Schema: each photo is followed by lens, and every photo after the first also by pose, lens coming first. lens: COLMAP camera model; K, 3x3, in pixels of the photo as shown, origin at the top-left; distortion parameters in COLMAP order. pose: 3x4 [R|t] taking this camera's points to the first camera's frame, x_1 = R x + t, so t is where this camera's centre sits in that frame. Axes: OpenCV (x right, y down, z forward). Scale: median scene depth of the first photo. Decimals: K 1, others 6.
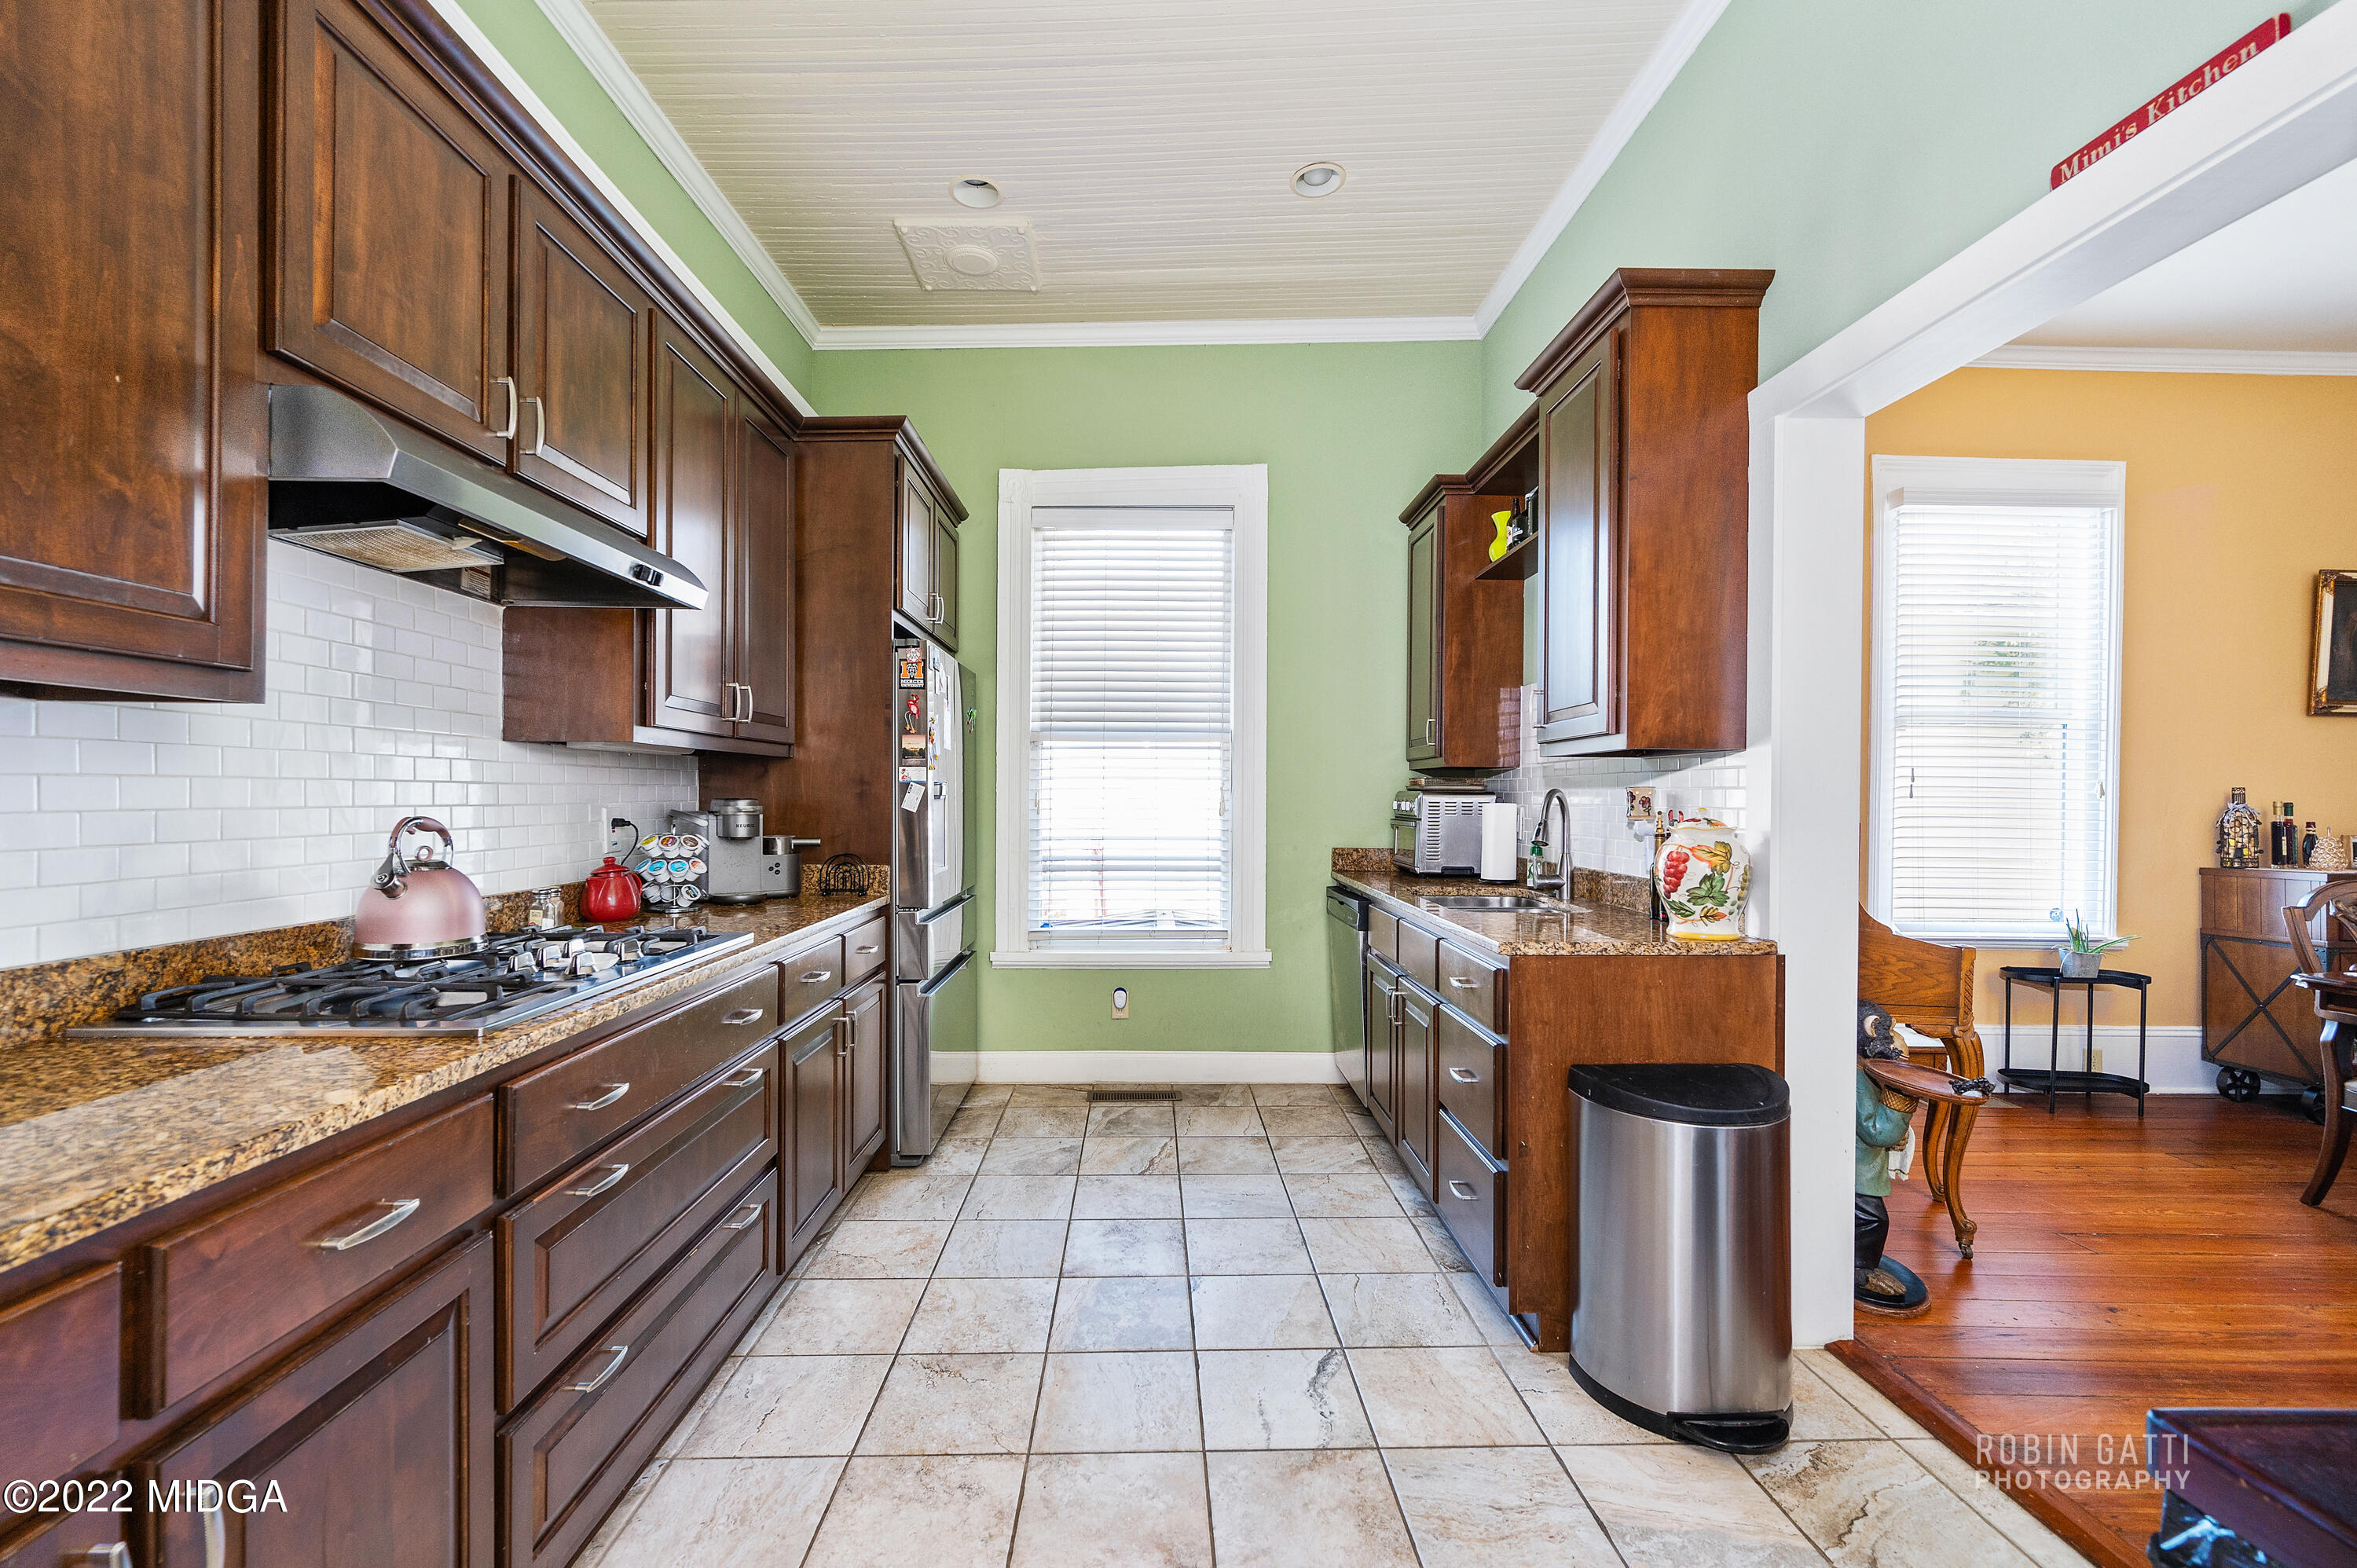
lens RADIAL K [[943.0, 0, 1175.0], [0, 943.0, 795.8], [0, 0, 1]] dist [0.001191, -0.000219]
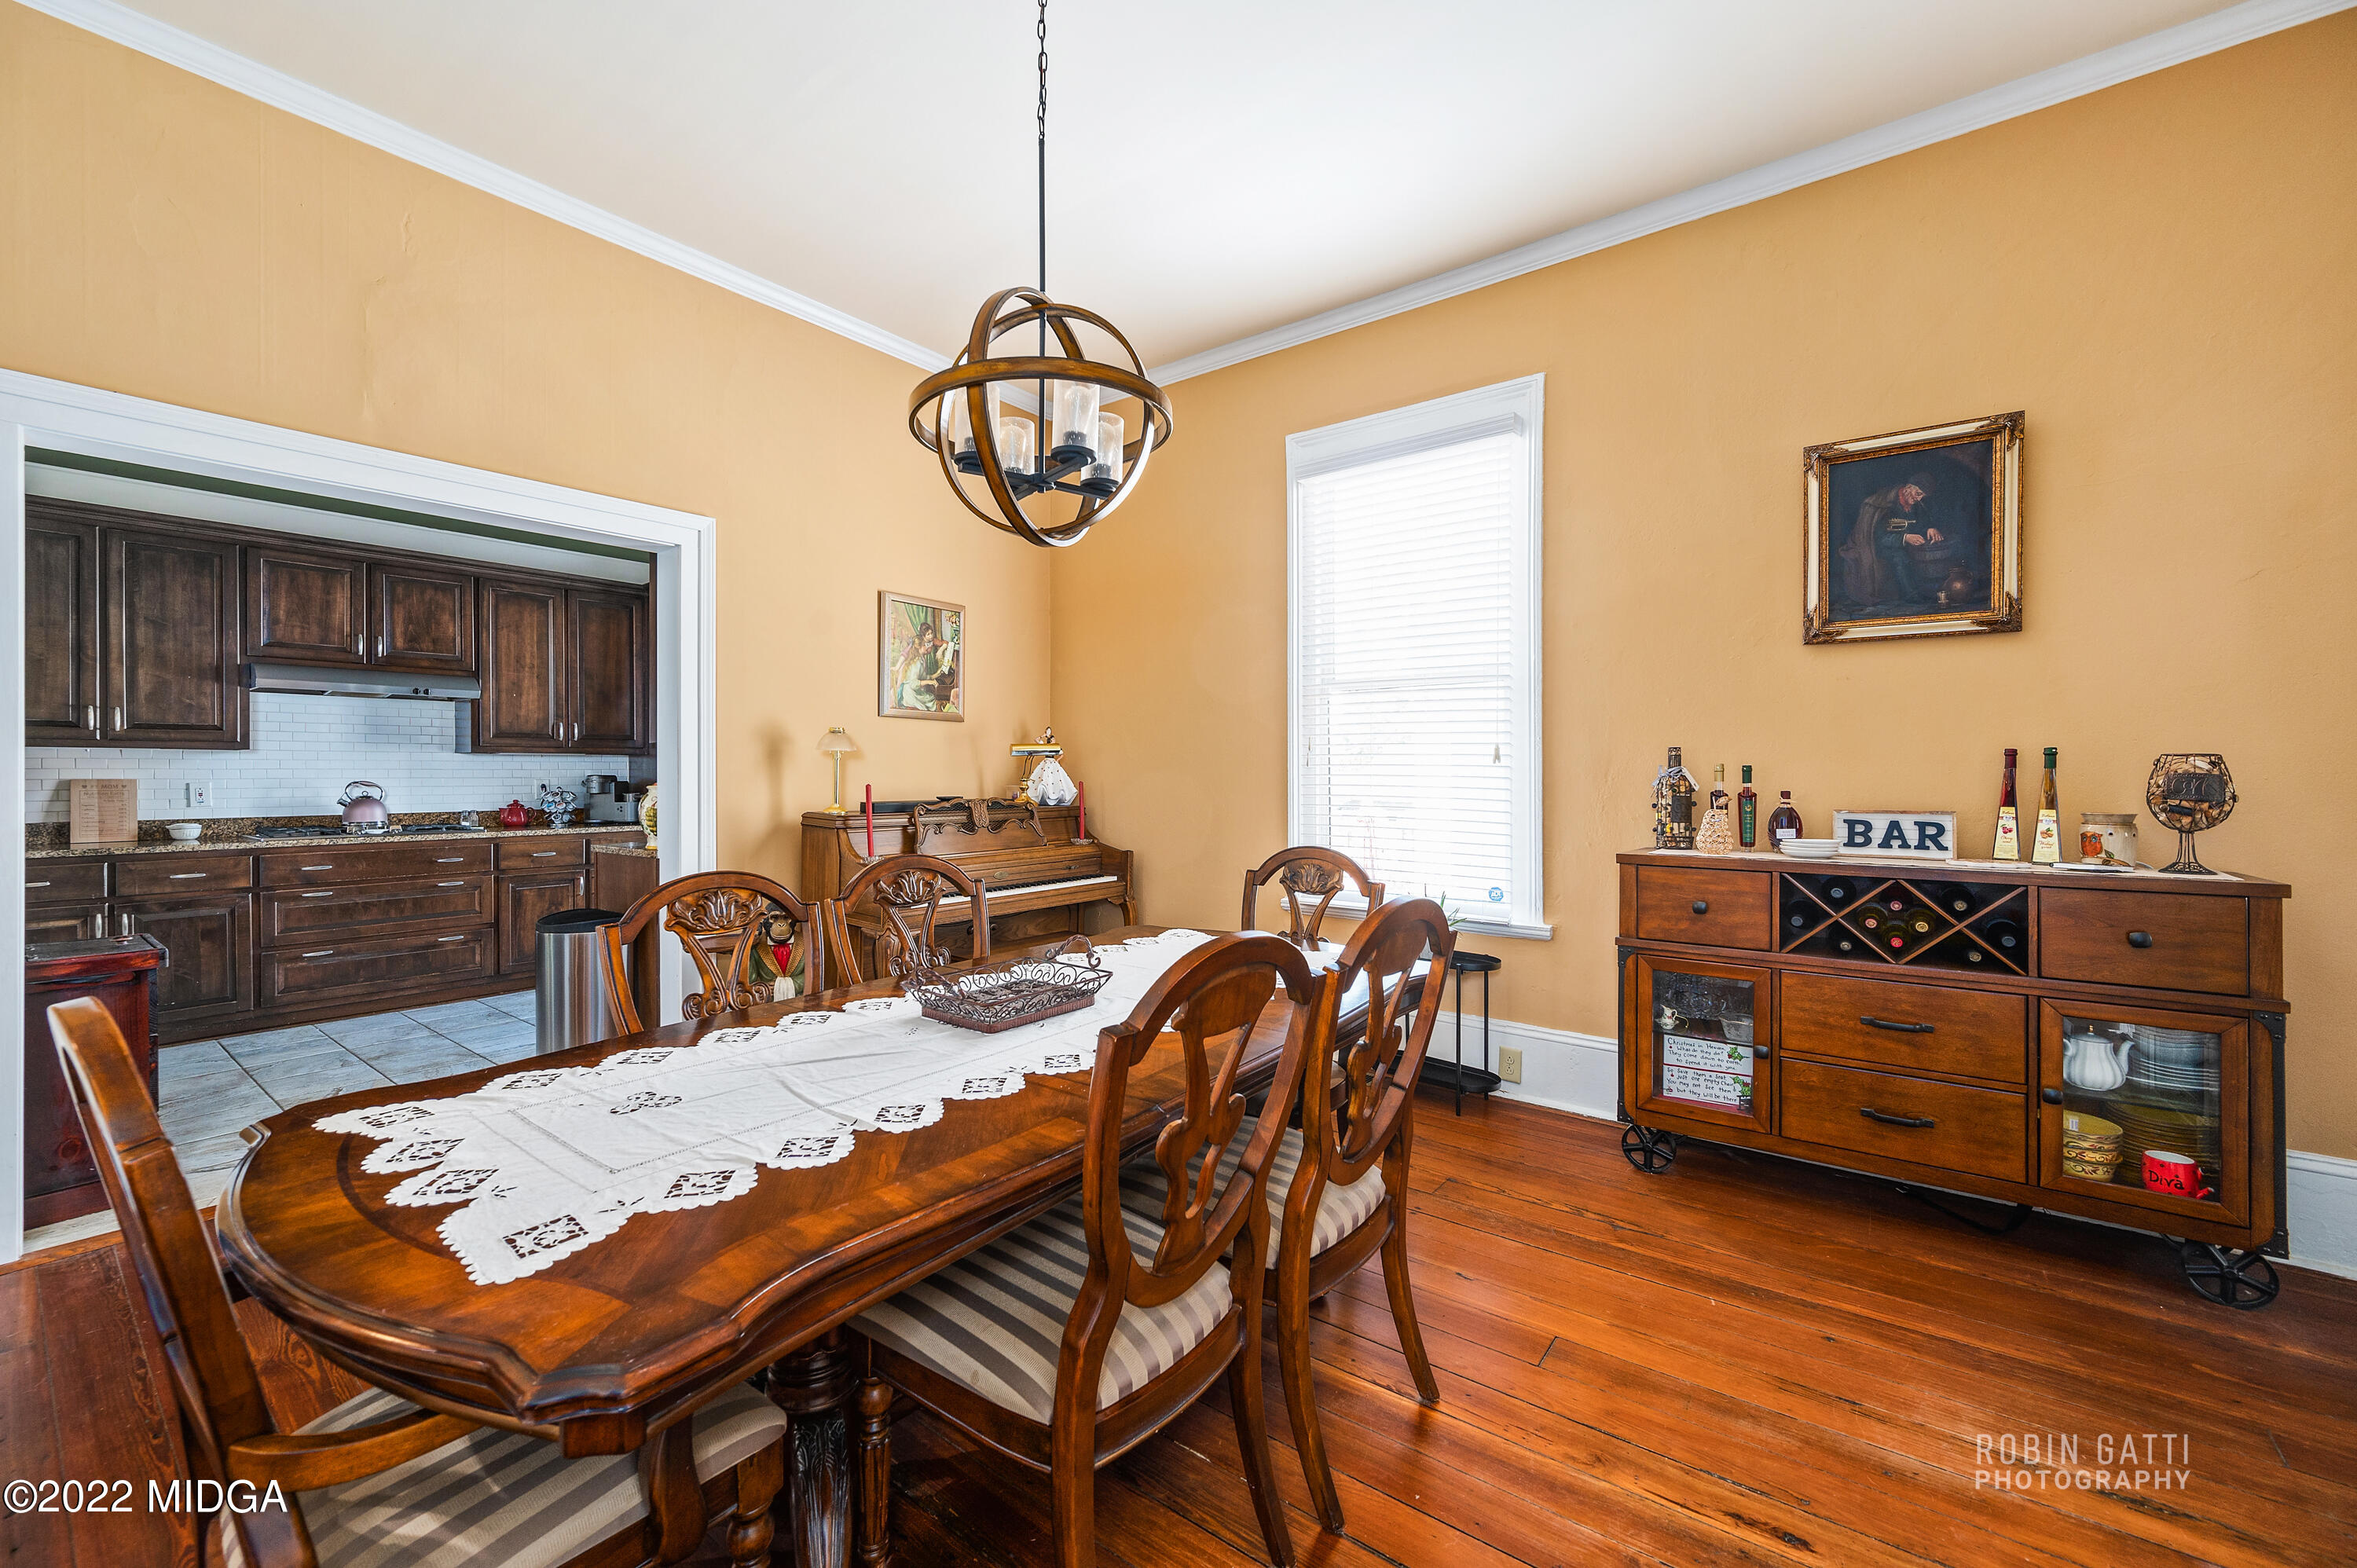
lens RADIAL K [[943.0, 0, 1184.1], [0, 943.0, 773.2], [0, 0, 1]] dist [0.001191, -0.000219]
pose [[0.778909, -0.011429, -0.627032, 1.301398], [0.006688, 0.999928, -0.009918, 0.018076], [0.627101, 0.003532, 0.778930, 0.124969]]
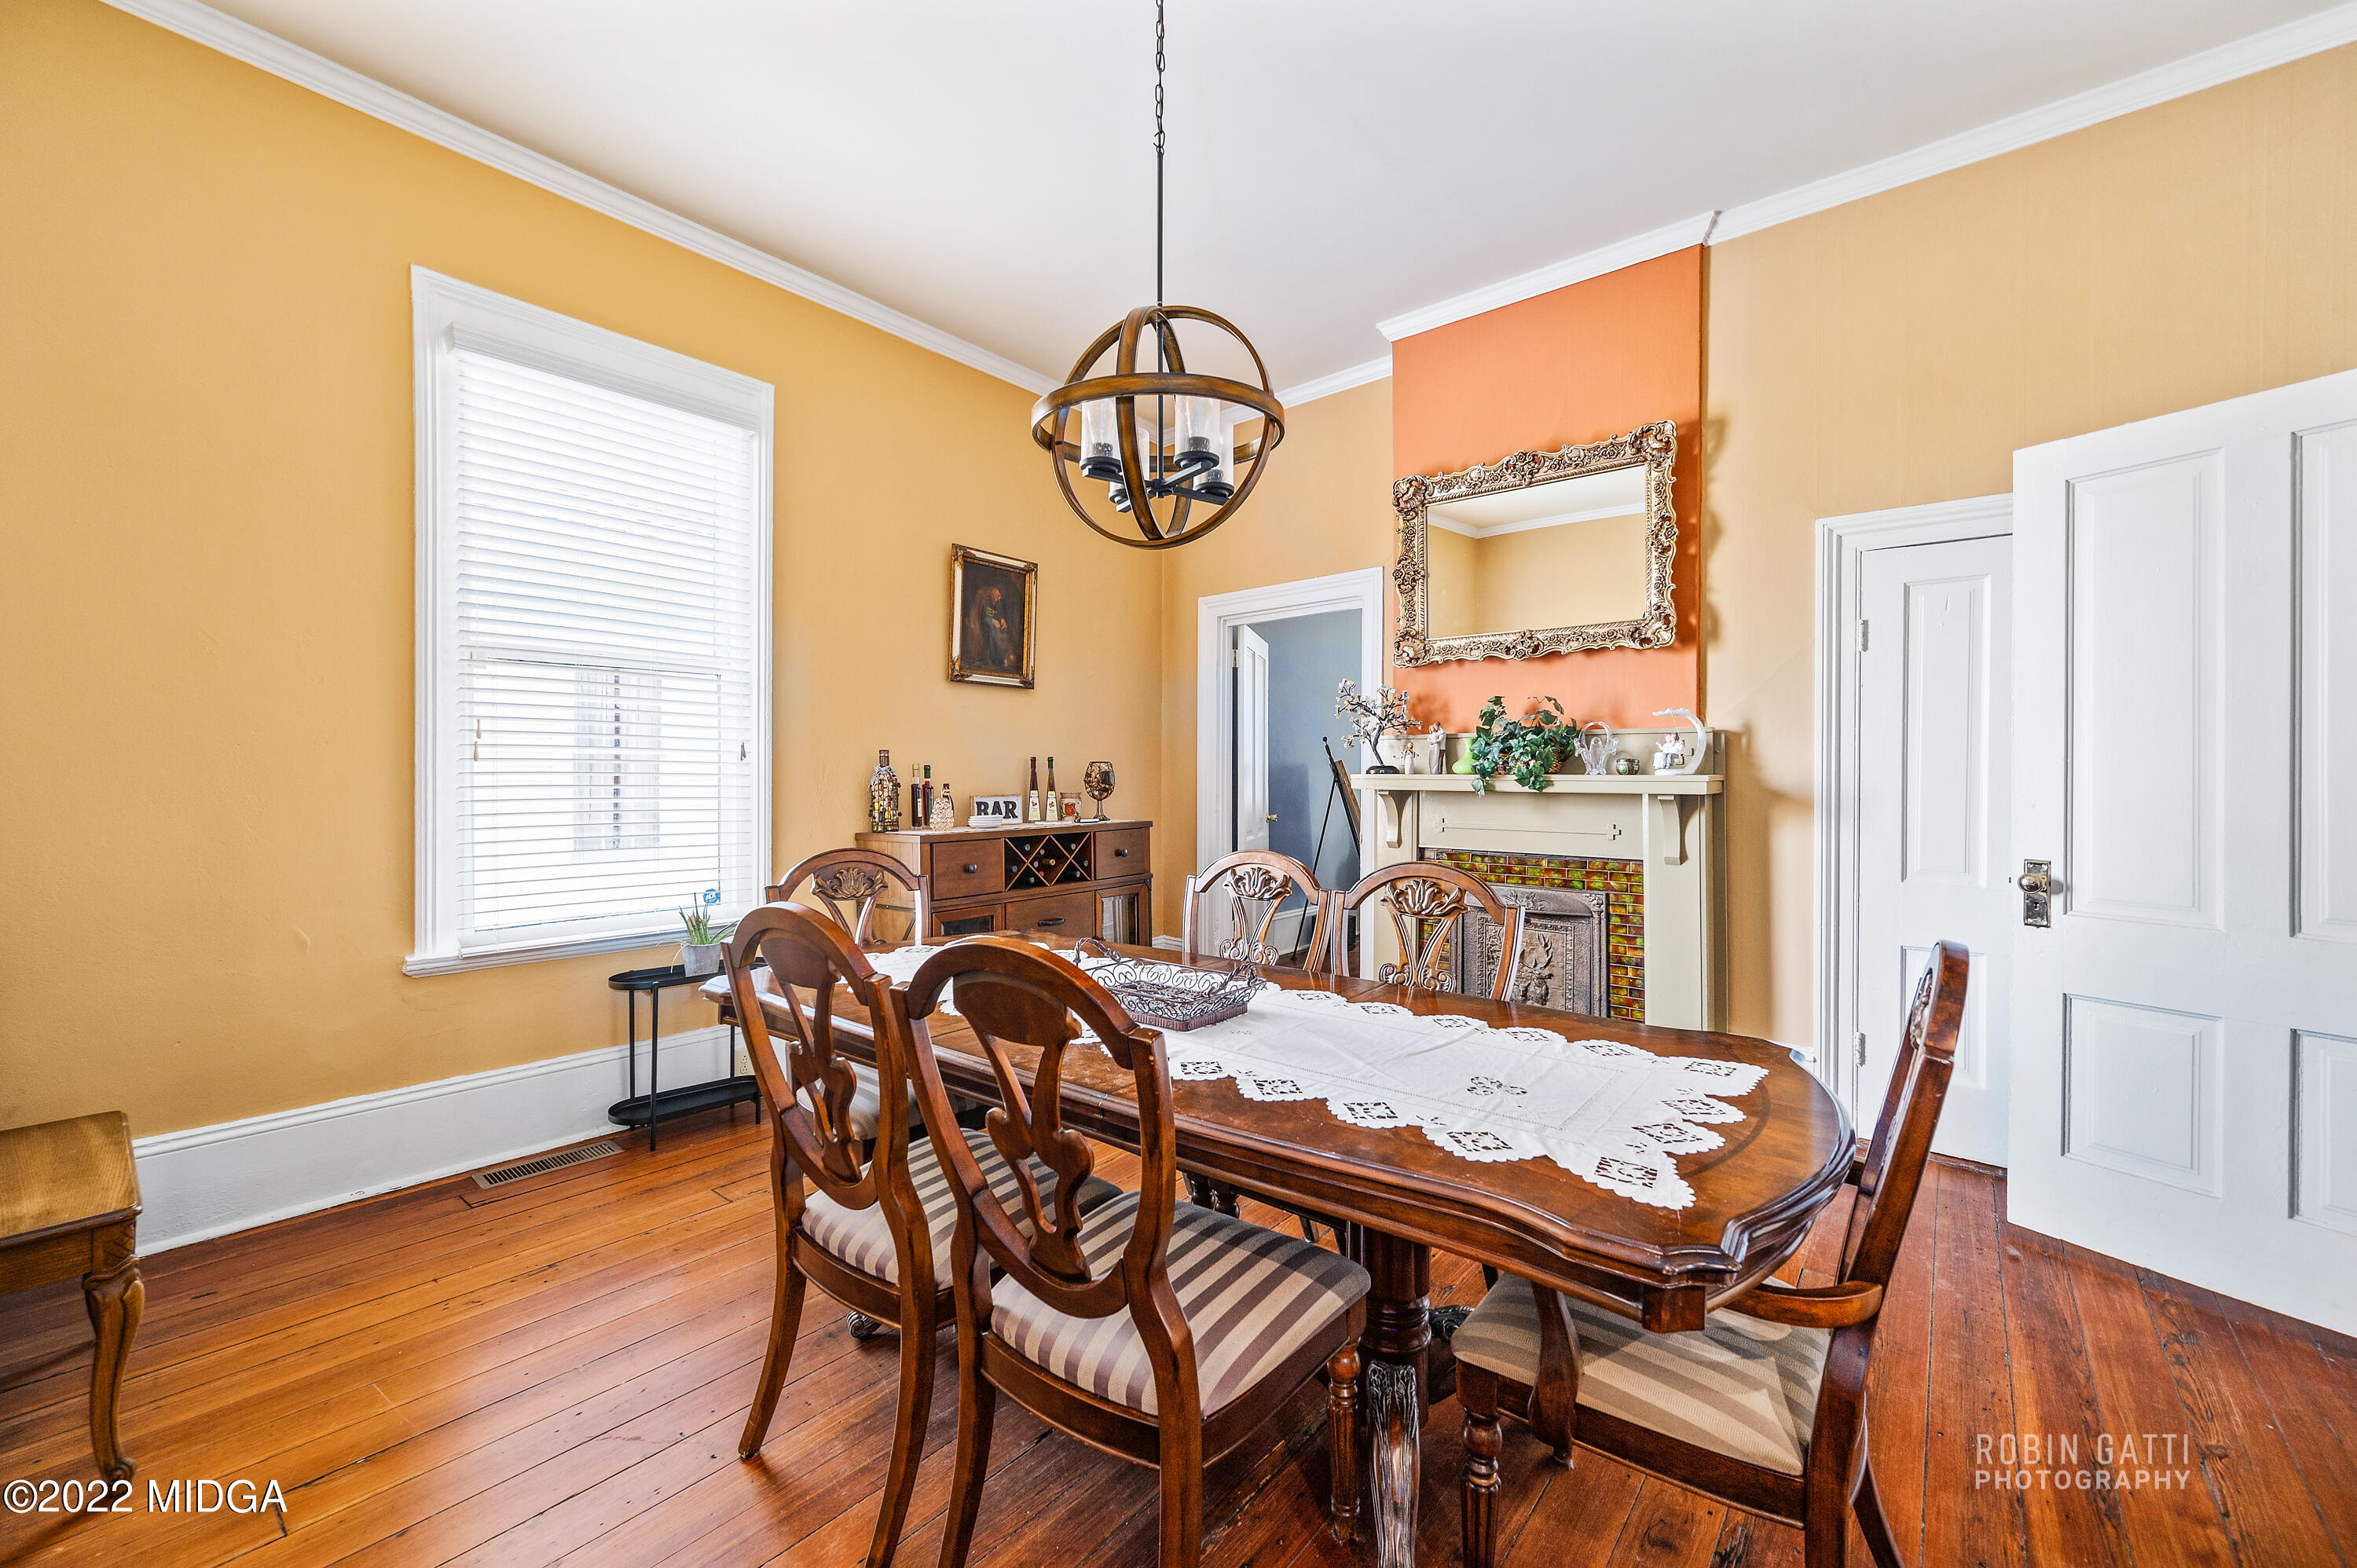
lens RADIAL K [[943.0, 0, 1176.1], [0, 943.0, 773.0], [0, 0, 1]] dist [0.001191, -0.000219]
pose [[0.651214, -0.011475, 0.758808, 0.577188], [0.008181, 0.999934, 0.008100, 0.009694], [-0.758850, 0.000933, 0.651264, 0.127505]]
